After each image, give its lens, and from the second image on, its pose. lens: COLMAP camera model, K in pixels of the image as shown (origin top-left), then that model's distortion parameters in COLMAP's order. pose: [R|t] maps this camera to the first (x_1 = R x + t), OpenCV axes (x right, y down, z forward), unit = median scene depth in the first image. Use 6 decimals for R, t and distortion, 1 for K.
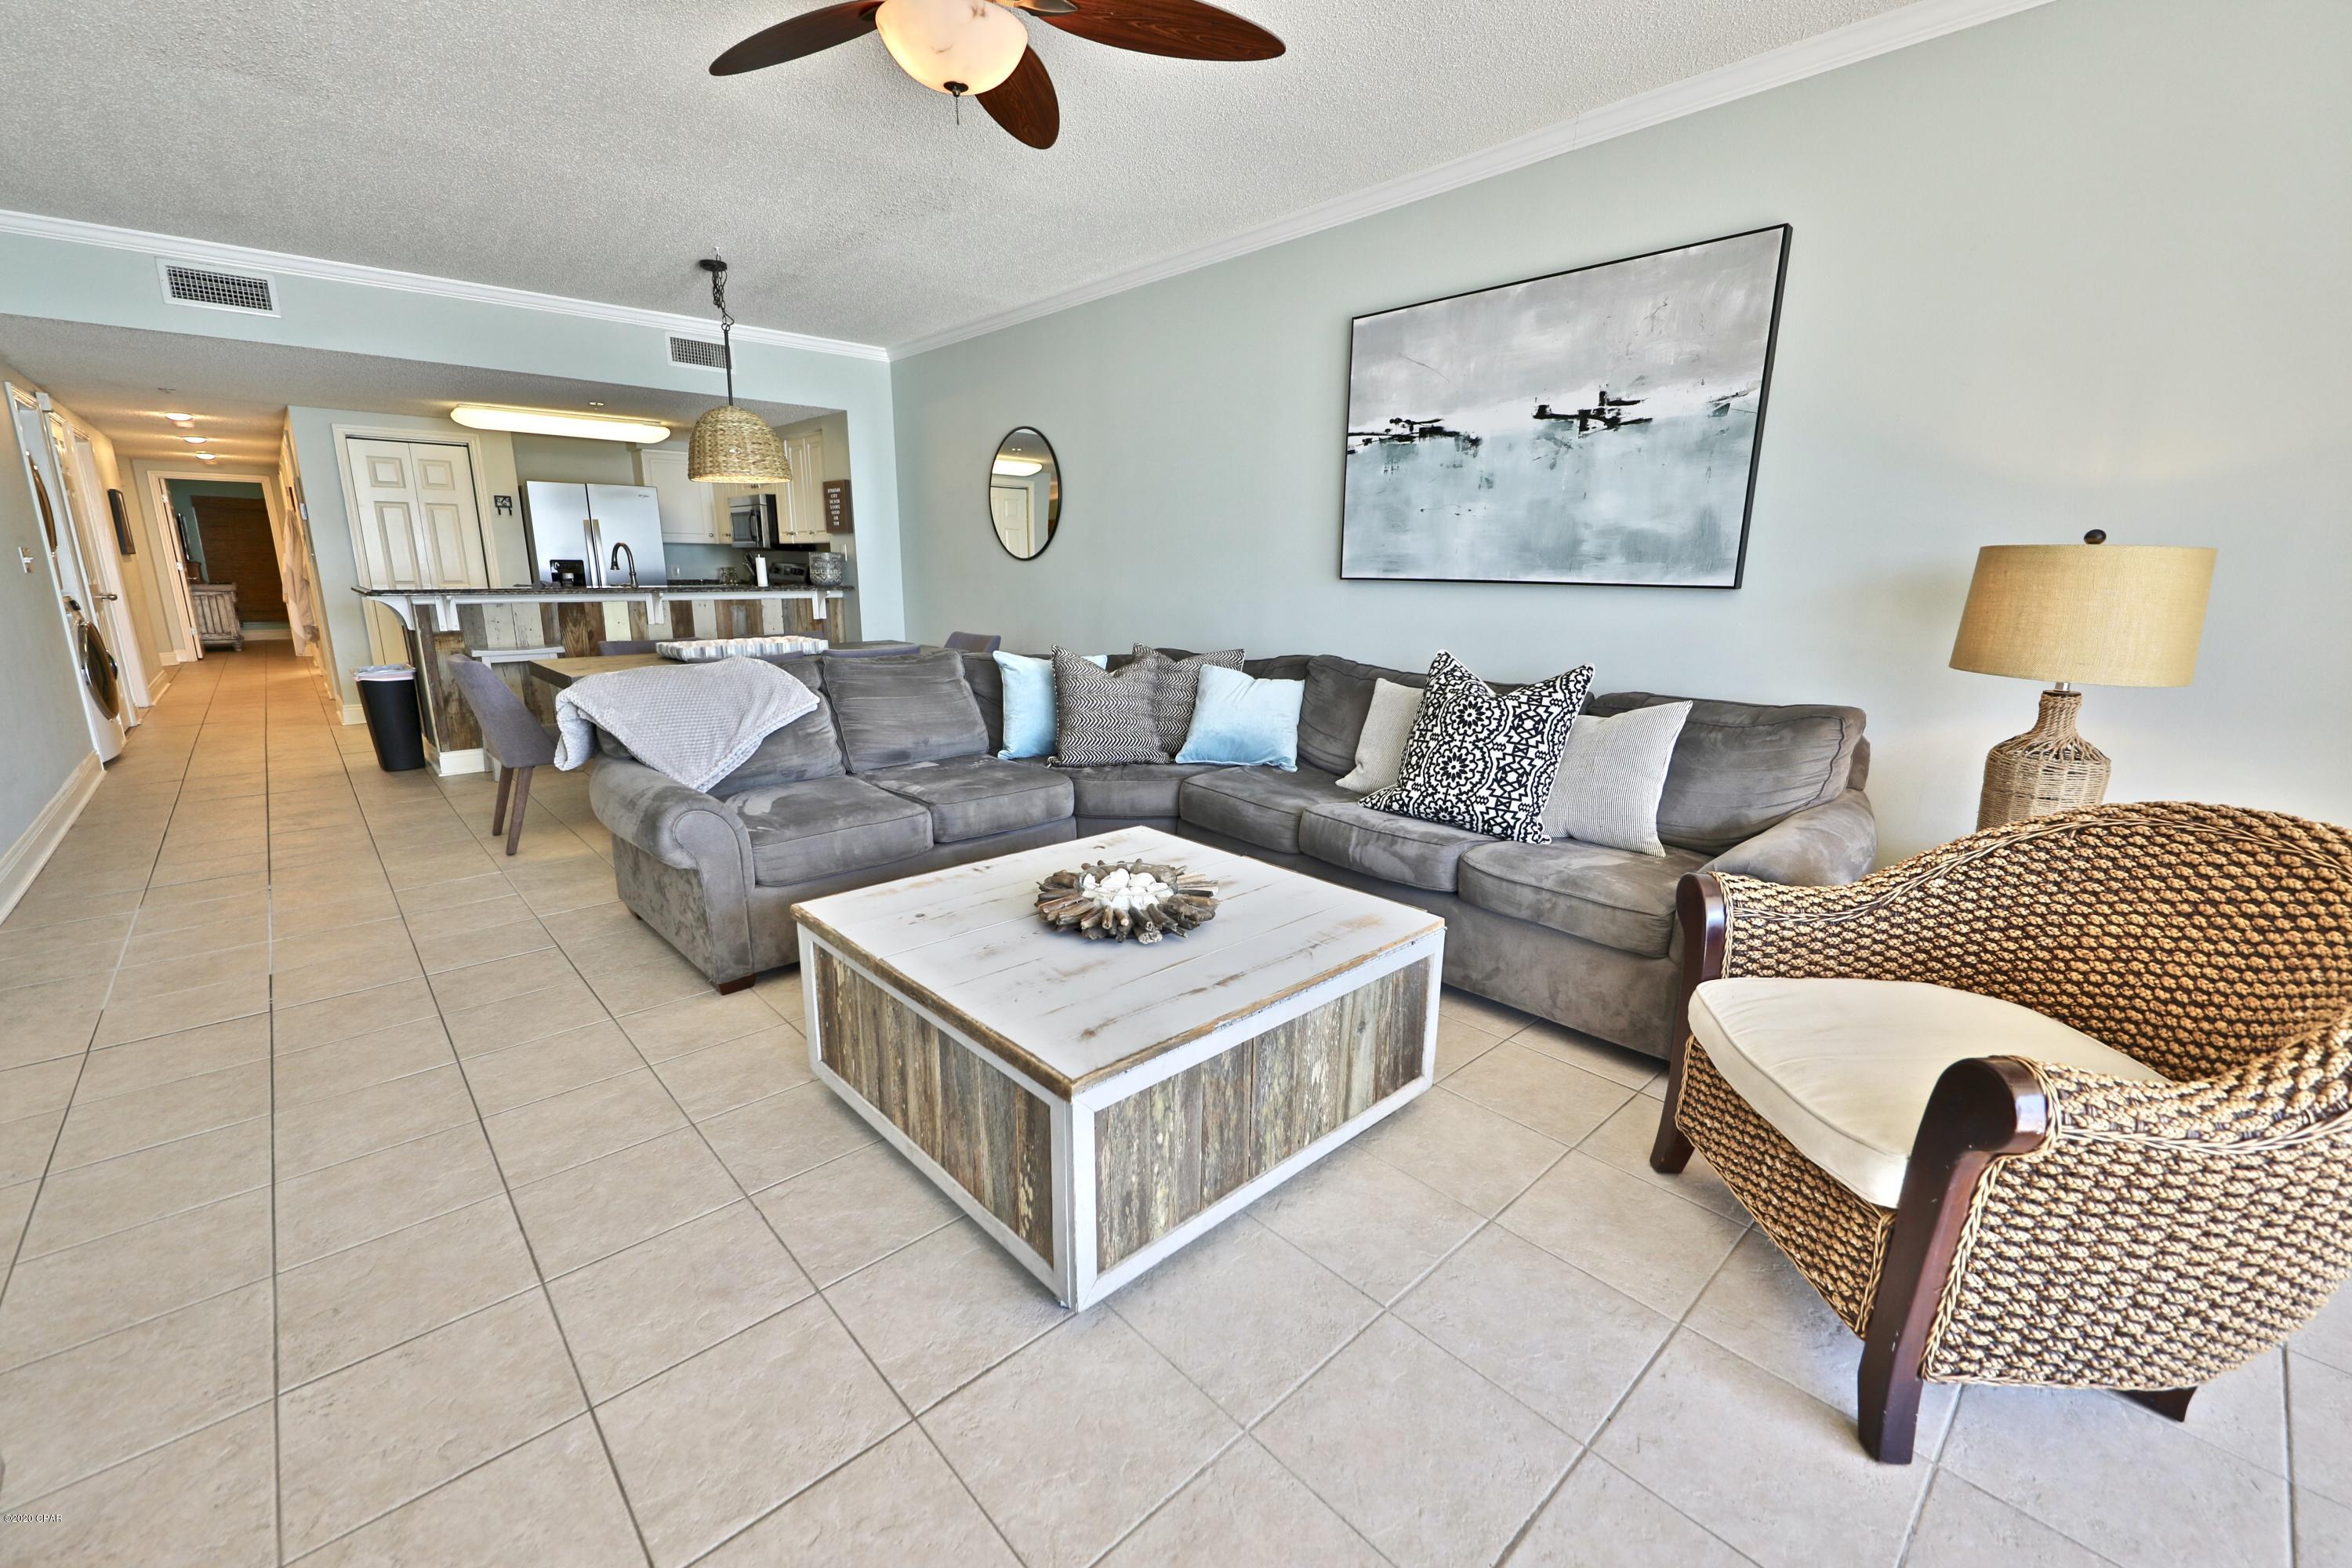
lens RADIAL K [[957.4, 0, 1170.1], [0, 957.4, 782.9], [0, 0, 1]] dist [0.008991, -0.000121]
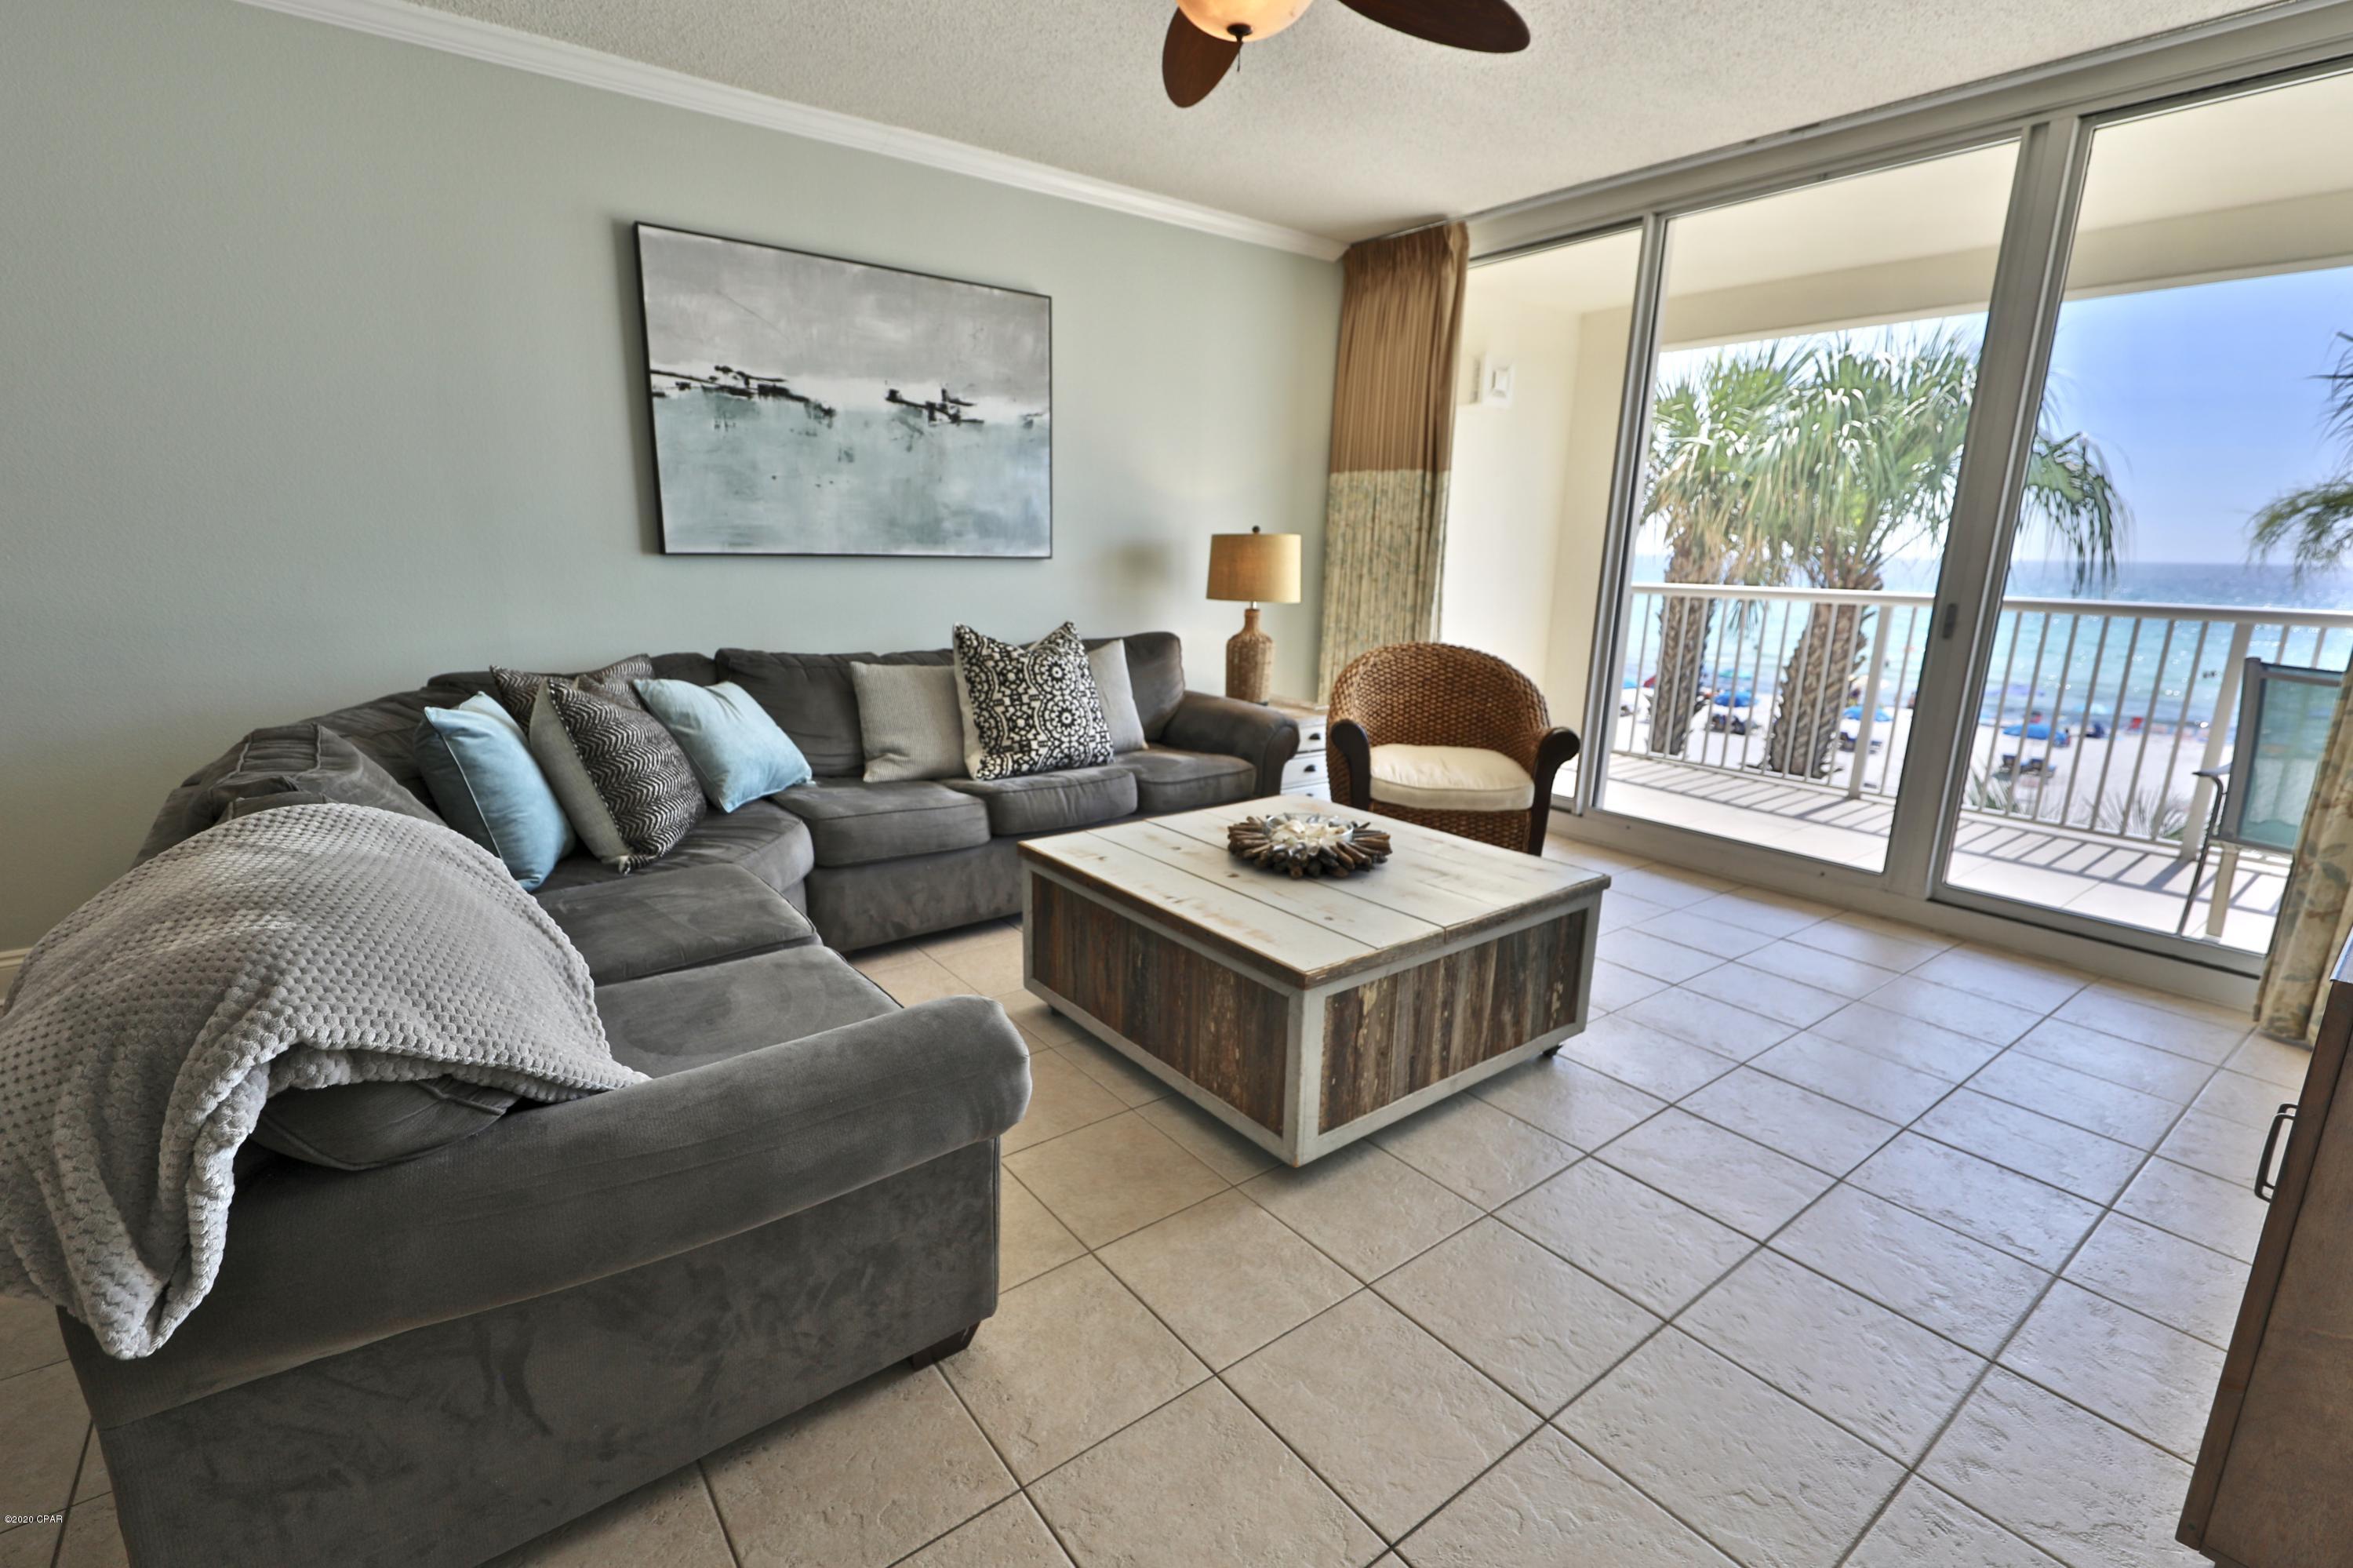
lens RADIAL K [[1064.2, 0, 1133.2], [0, 1064.2, 778.1], [0, 0, 1]] dist [0.006997, -0.004737]
pose [[0.102311, -0.222075, 0.969647, -0.784718], [0.205228, 0.958504, 0.197869, -0.152012], [-0.973352, 0.178754, 0.143642, 0.616896]]
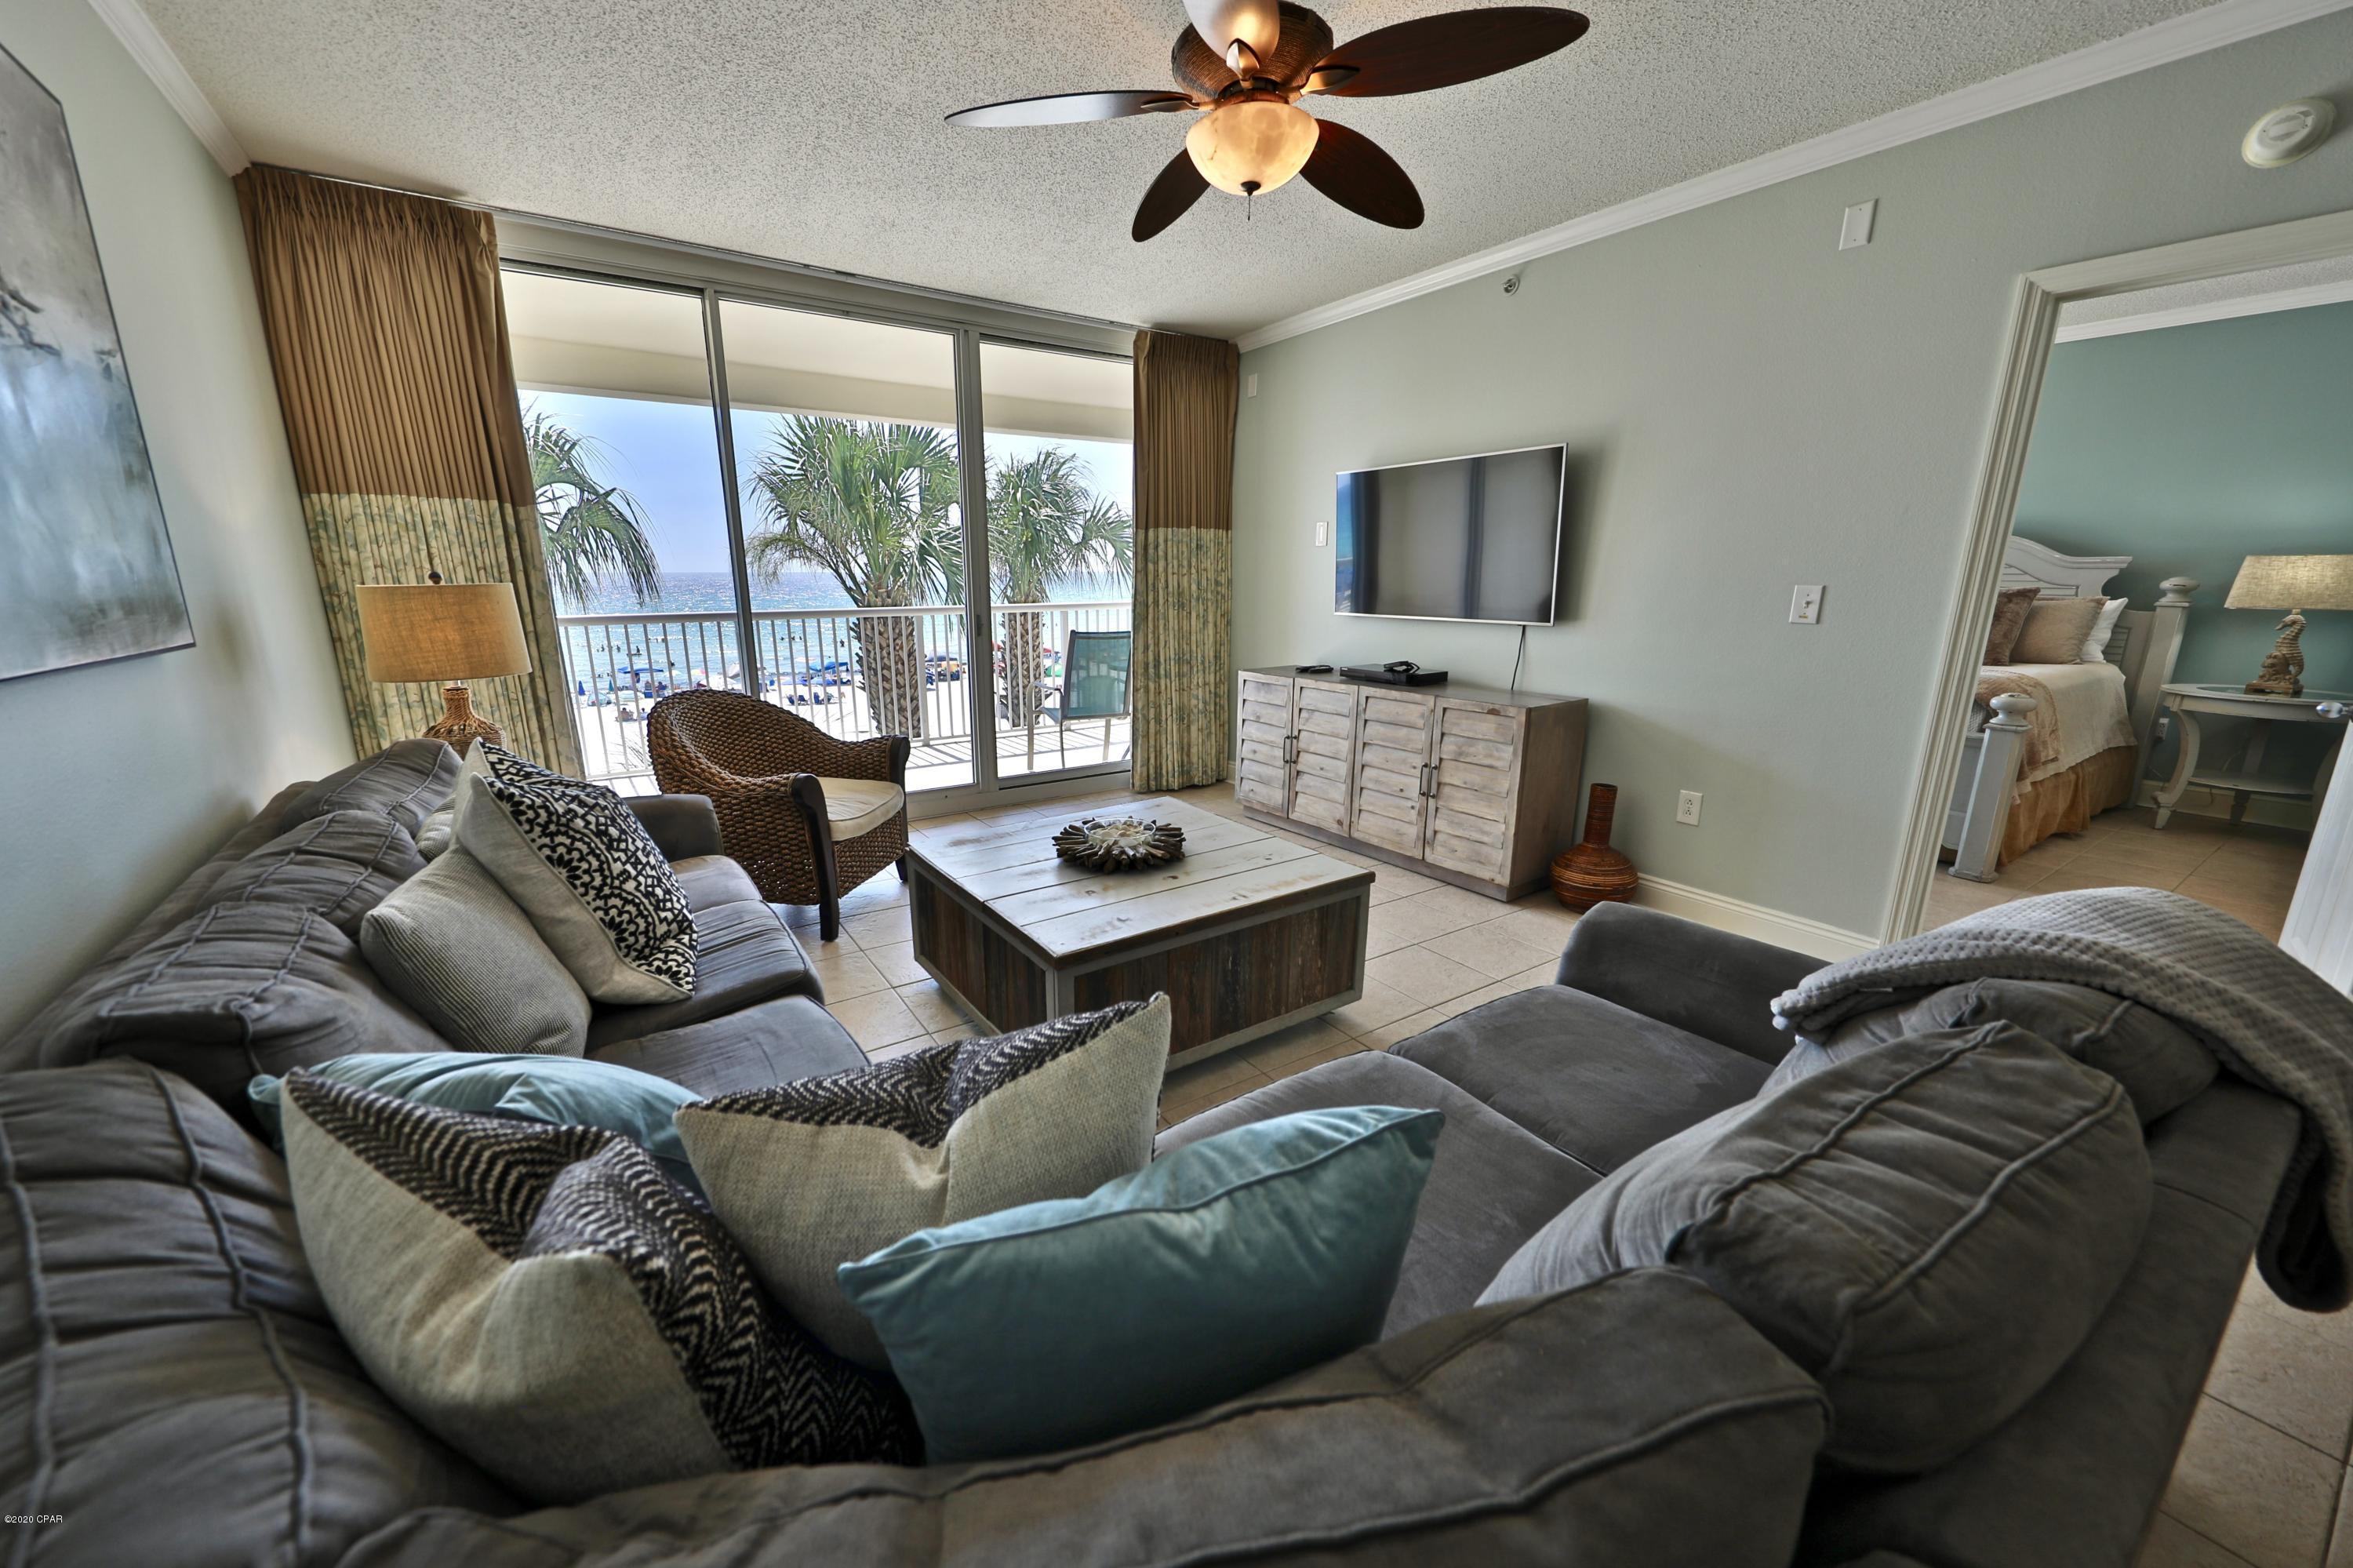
lens RADIAL K [[845.2, 0, 1170.5], [0, 845.2, 785.8], [0, 0, 1]] dist [-0.003586, -0.002409]
pose [[-0.989566, -0.044990, 0.136877, -0.170746], [0.022220, 0.890978, 0.453502, -0.313396], [-0.142357, 0.451812, -0.880682, 1.249855]]
